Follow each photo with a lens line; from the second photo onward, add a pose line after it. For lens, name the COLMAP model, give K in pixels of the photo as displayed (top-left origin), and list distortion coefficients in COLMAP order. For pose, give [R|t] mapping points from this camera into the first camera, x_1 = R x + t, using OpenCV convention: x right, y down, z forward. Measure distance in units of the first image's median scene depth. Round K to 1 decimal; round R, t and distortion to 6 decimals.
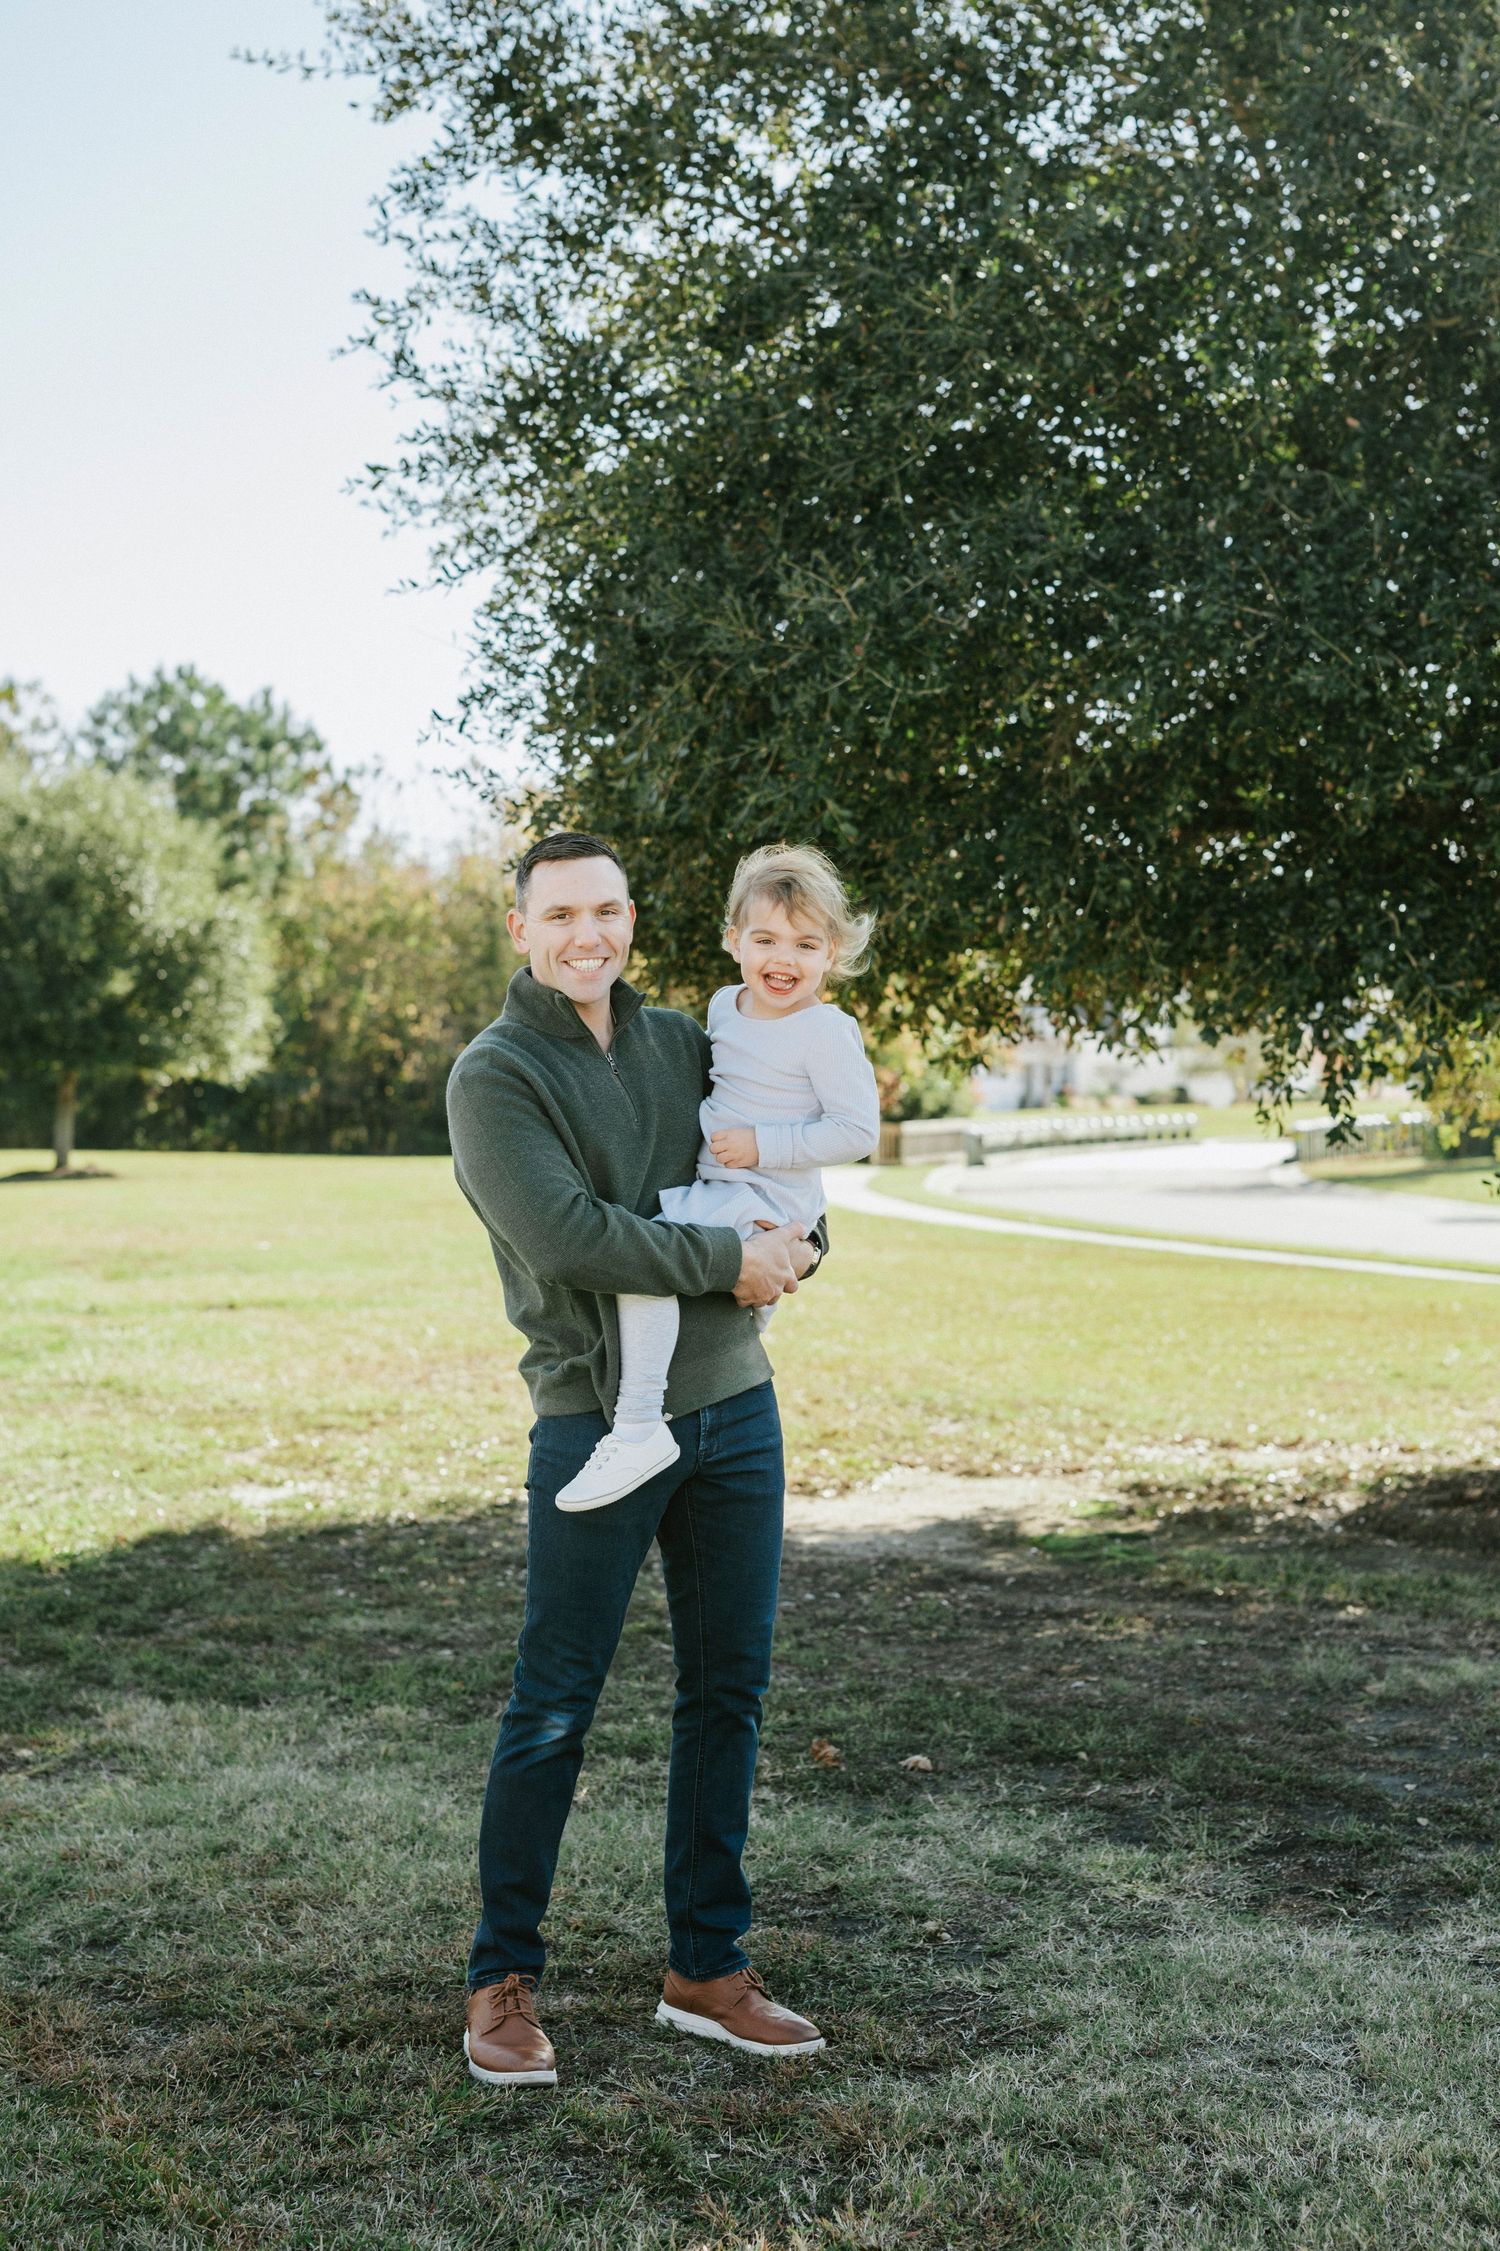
lens RADIAL K [[3611.8, 0, 710.4], [0, 3611.8, 1113.3], [0, 0, 1]] dist [-0.001899, -0.075831]
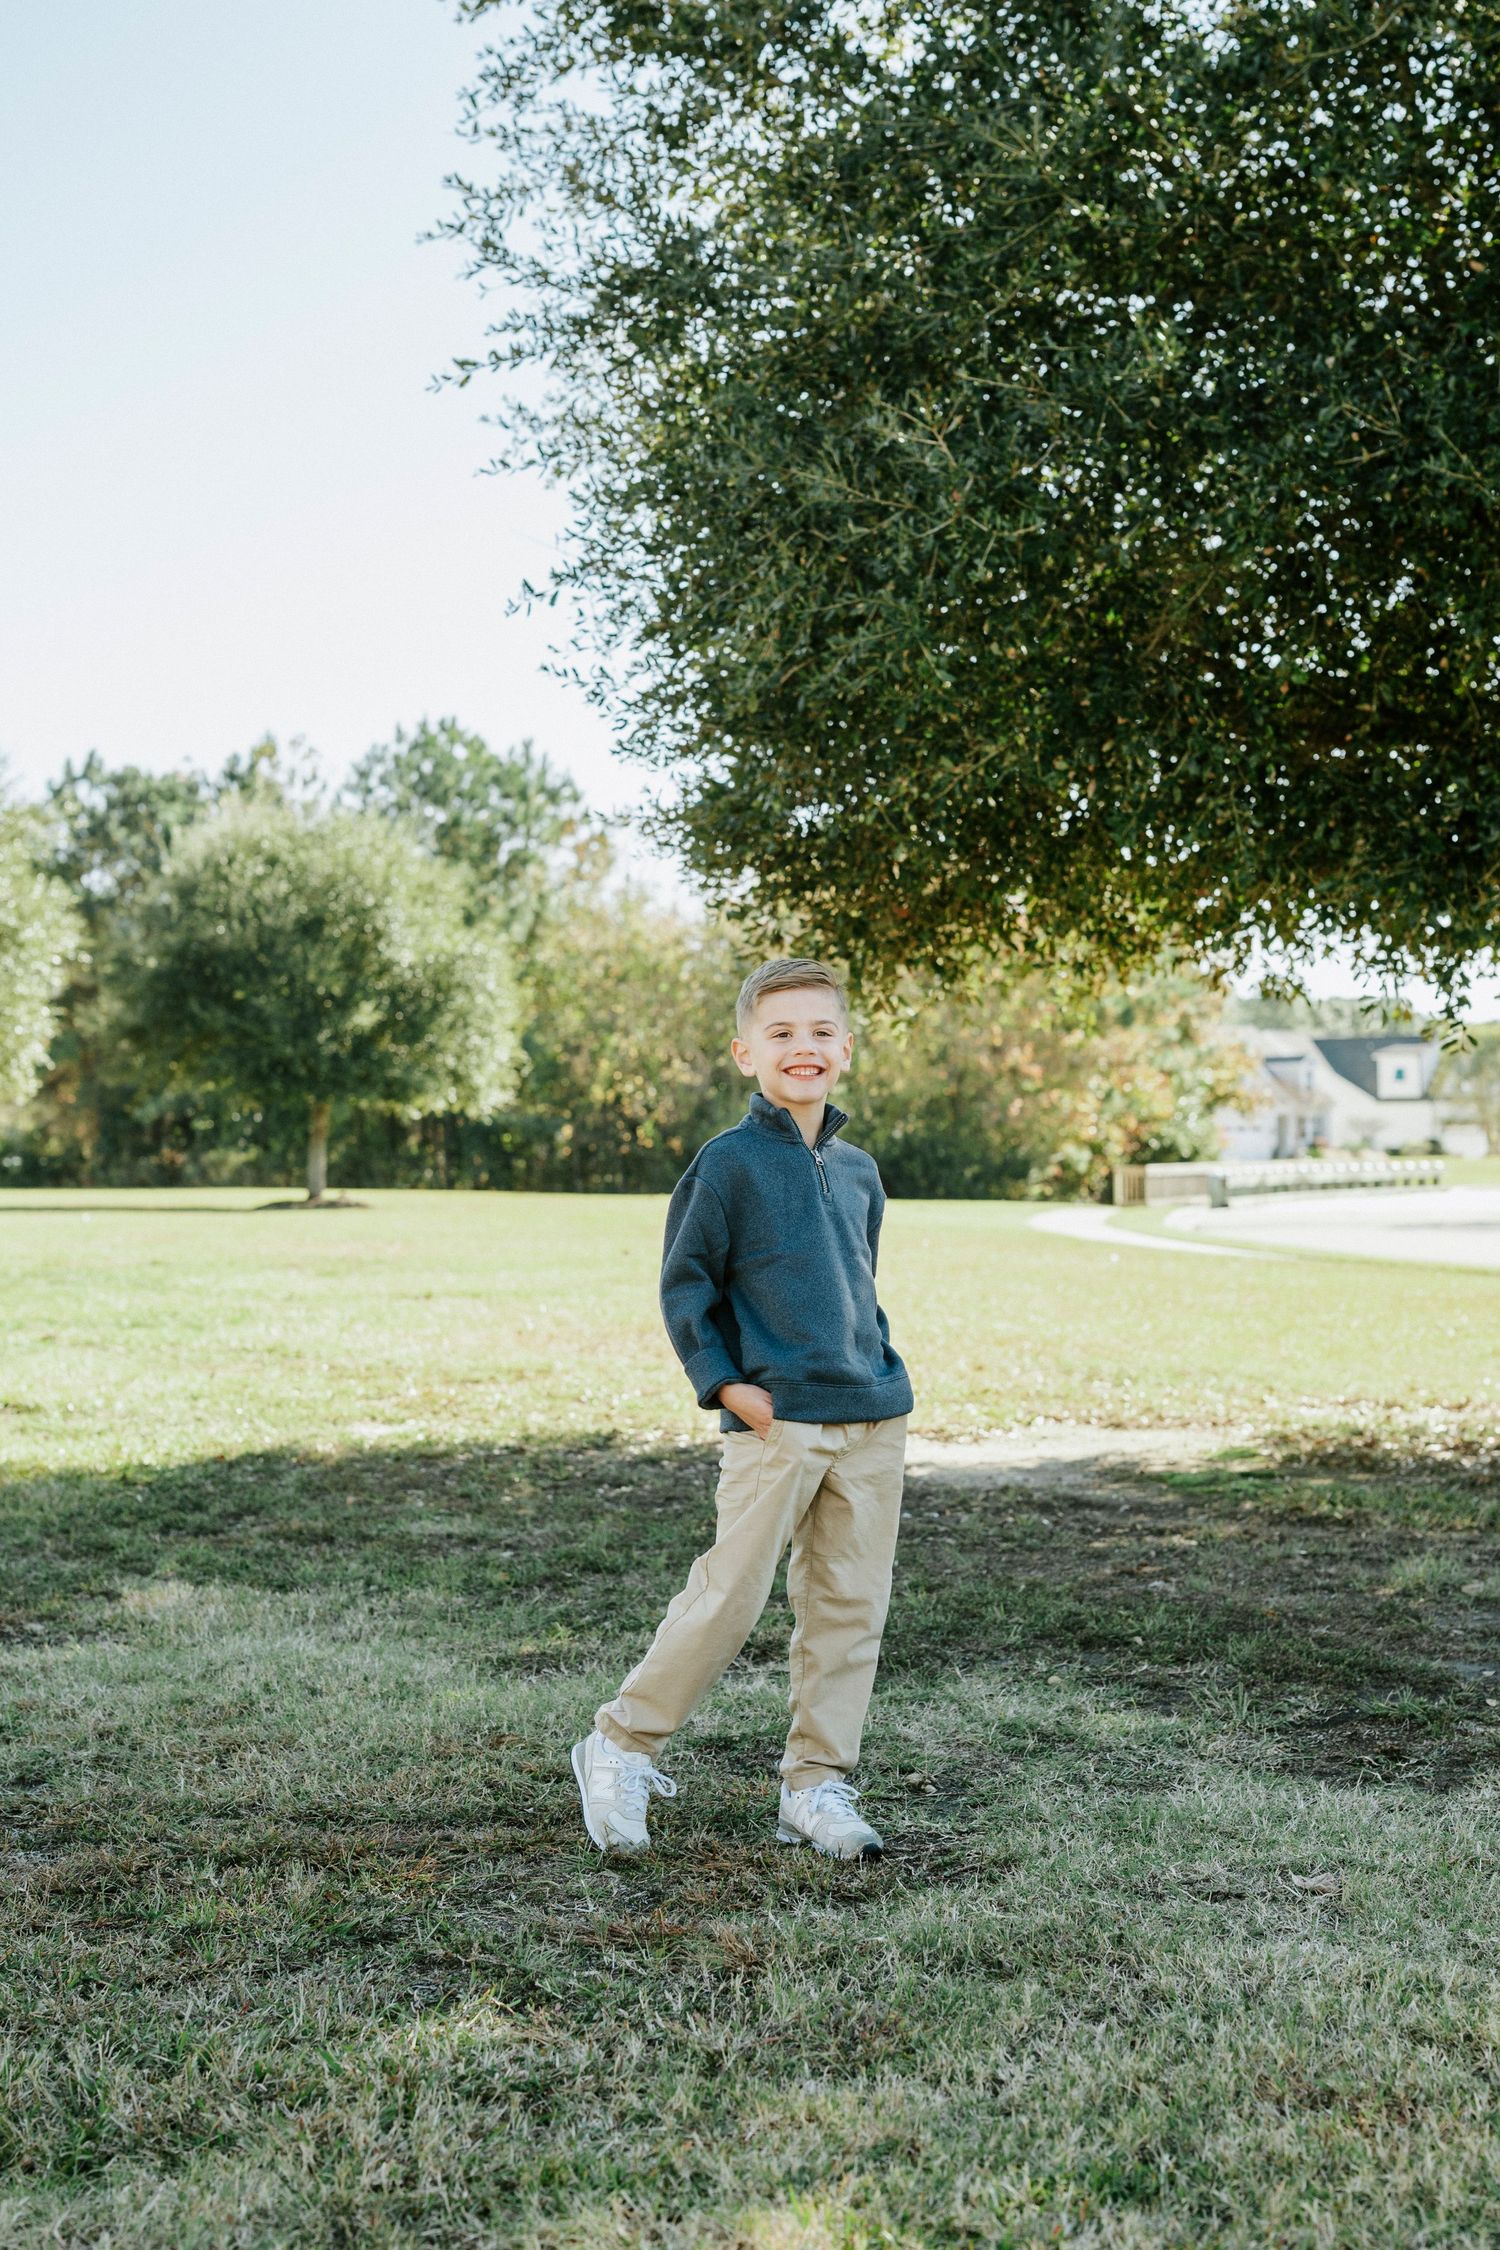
lens RADIAL K [[3528.5, 0, 694.0], [0, 3528.5, 1073.6], [0, 0, 1]] dist [-0.002734, -0.045538]
pose [[0.996734, 0.003276, -0.080683, 0.042699], [-0.005625, 0.999566, -0.028910, 0.040491], [0.080553, 0.029269, 0.996320, 0.055347]]
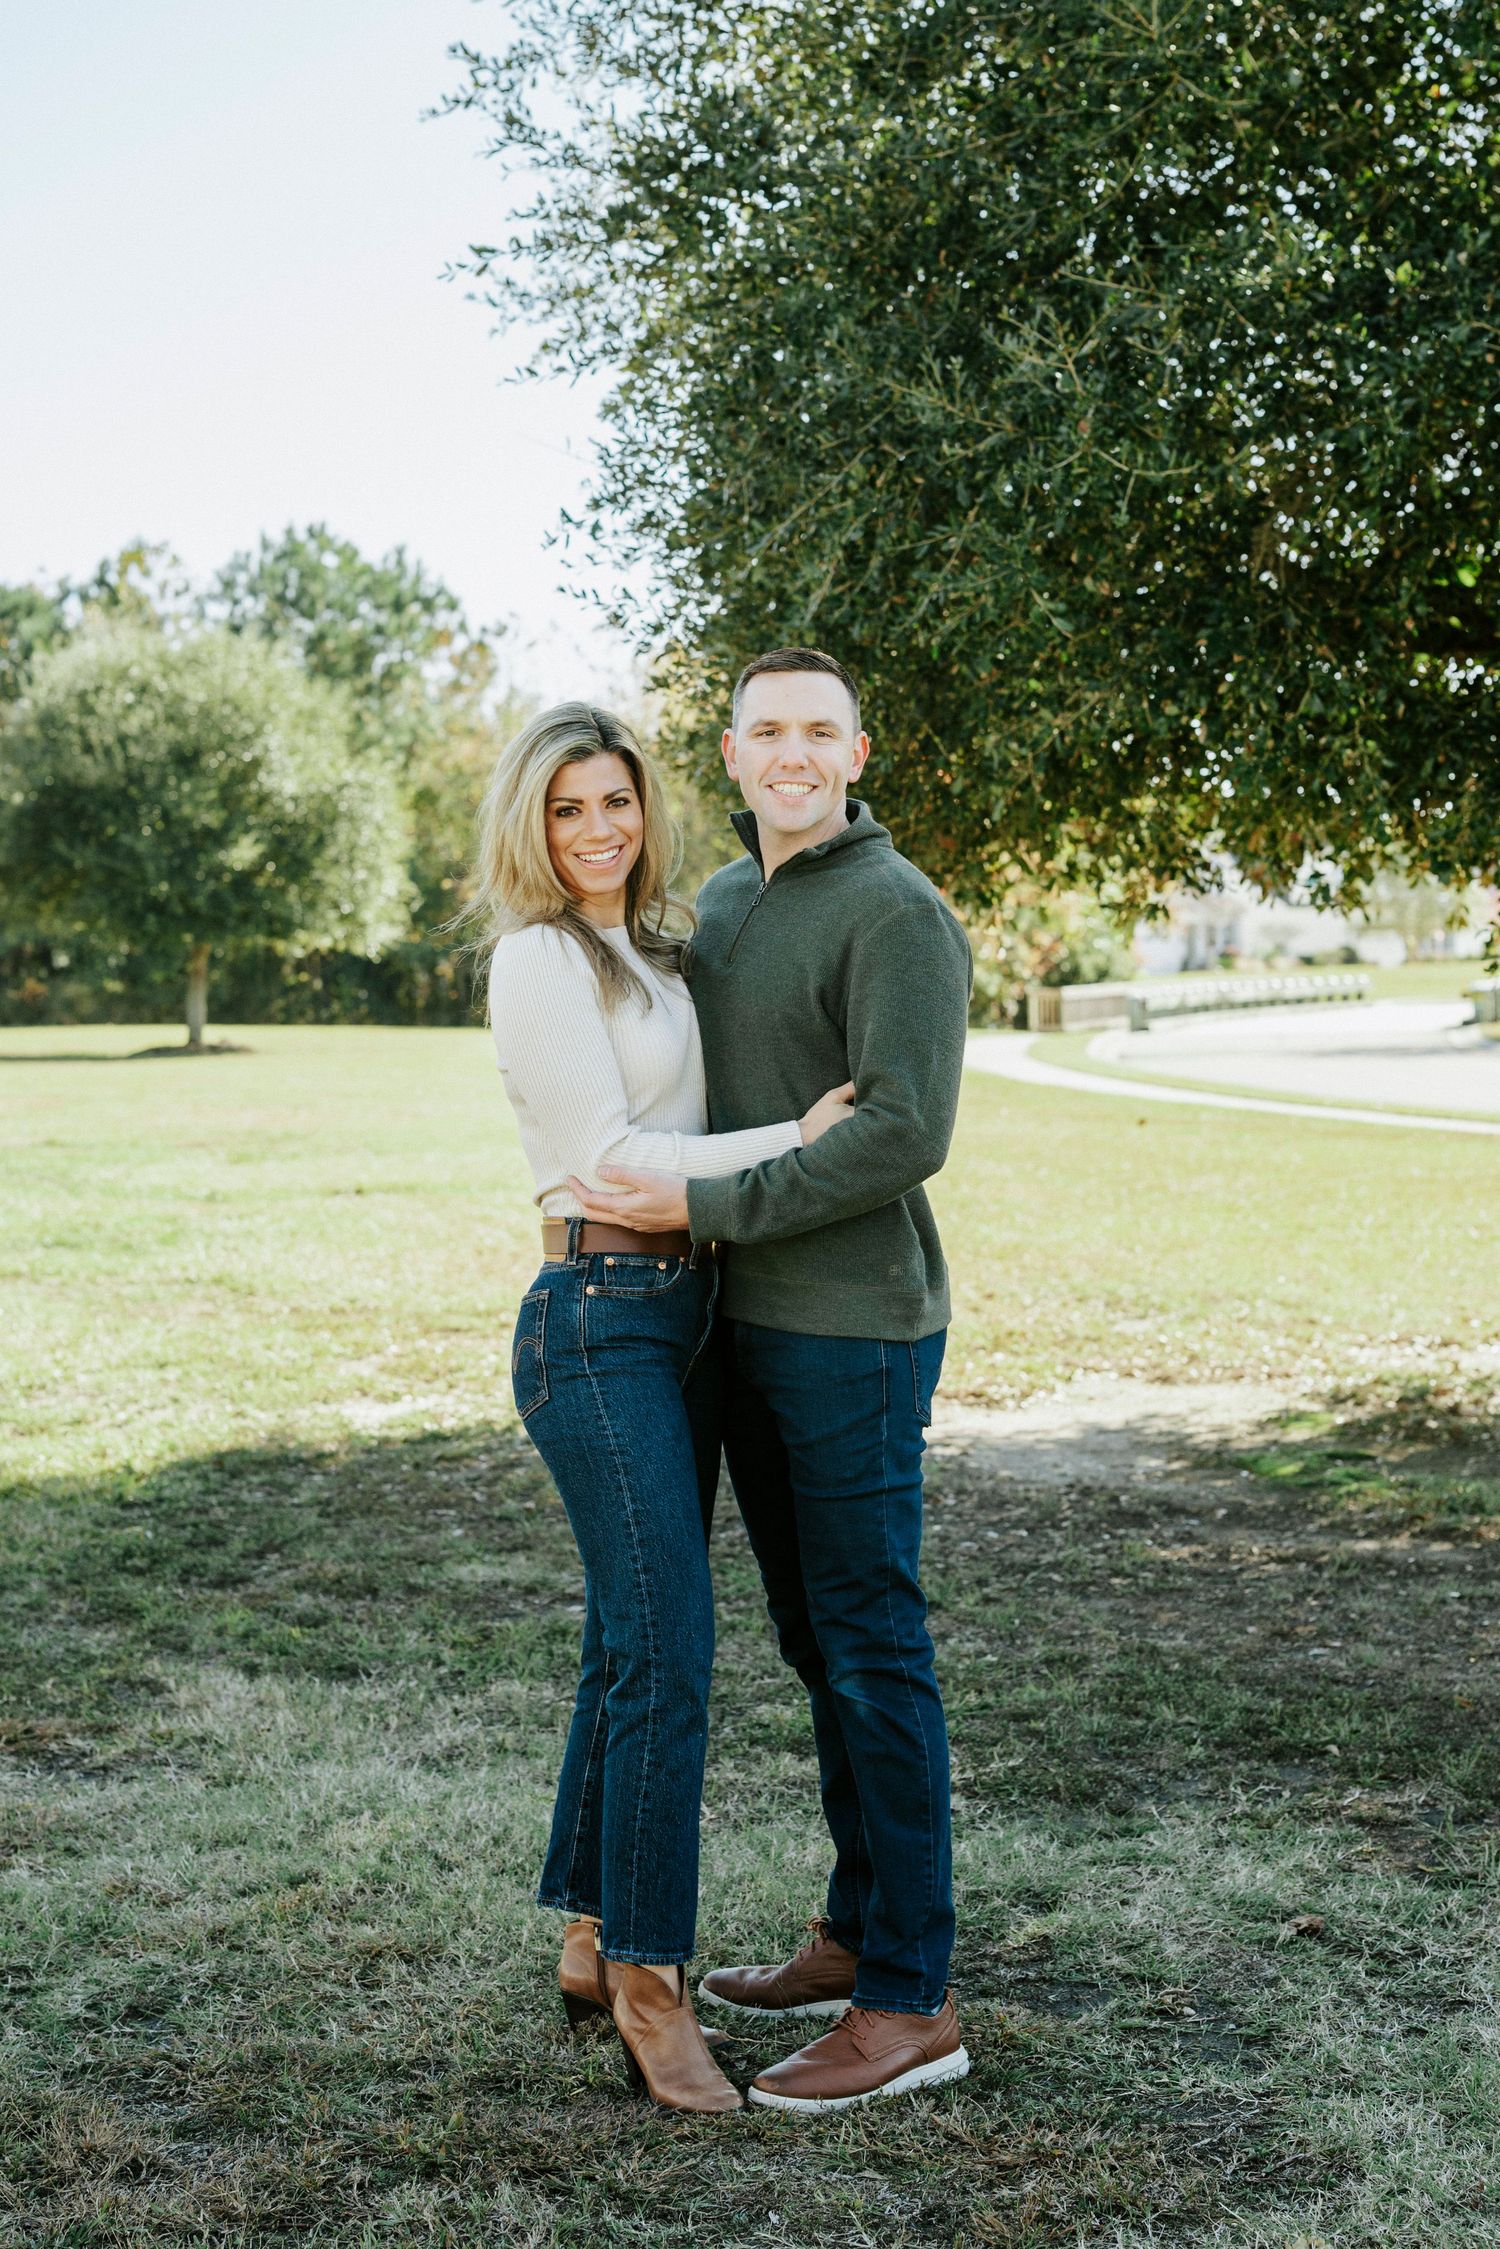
lens RADIAL K [[3675.7, 0, 671.8], [0, 3675.7, 1062.1], [0, 0, 1]] dist [-0.007725, 0.044225]
pose [[0.998617, -0.010112, -0.051591, -0.002822], [0.011260, 0.999694, 0.022016, -0.000866], [0.051353, -0.022566, 0.998426, 0.102369]]
